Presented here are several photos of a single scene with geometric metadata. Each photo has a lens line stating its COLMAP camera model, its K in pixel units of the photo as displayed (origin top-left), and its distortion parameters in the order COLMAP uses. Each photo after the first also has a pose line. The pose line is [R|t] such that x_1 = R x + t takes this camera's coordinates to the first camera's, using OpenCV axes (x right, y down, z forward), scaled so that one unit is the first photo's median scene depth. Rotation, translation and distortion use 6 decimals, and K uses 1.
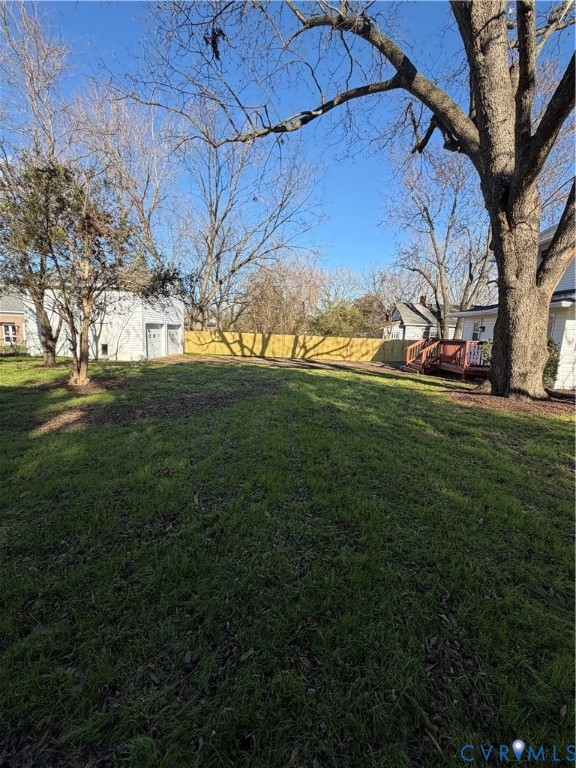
lens RADIAL K [[340.8, 0, 288.0], [0, 340.8, 384.0], [0, 0, 1]] dist [0.000588, 0.000063]
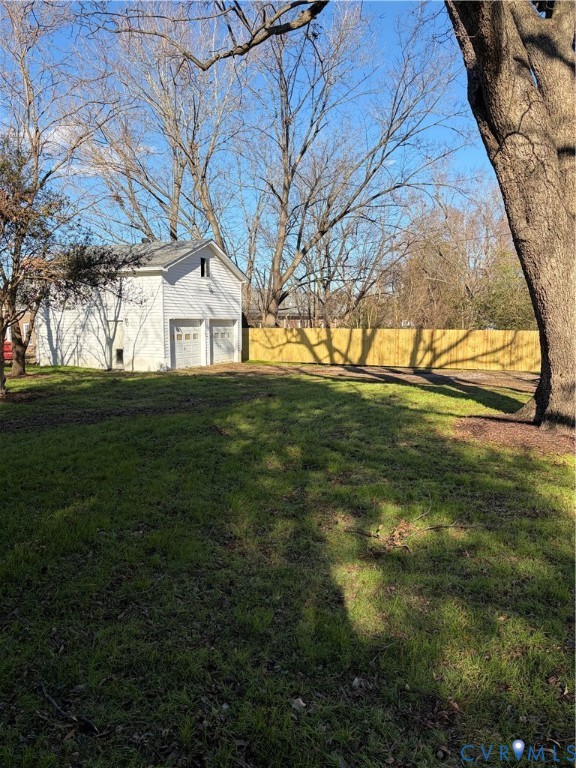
lens RADIAL K [[573.4, 0, 280.3], [0, 573.4, 397.0], [0, 0, 1]] dist [0.008173, -0.001465]
pose [[0.932218, 0.013647, -0.361639, 0.163410], [-0.024606, 0.999366, -0.025713, 0.007023], [0.361059, 0.032869, 0.931963, -0.020229]]
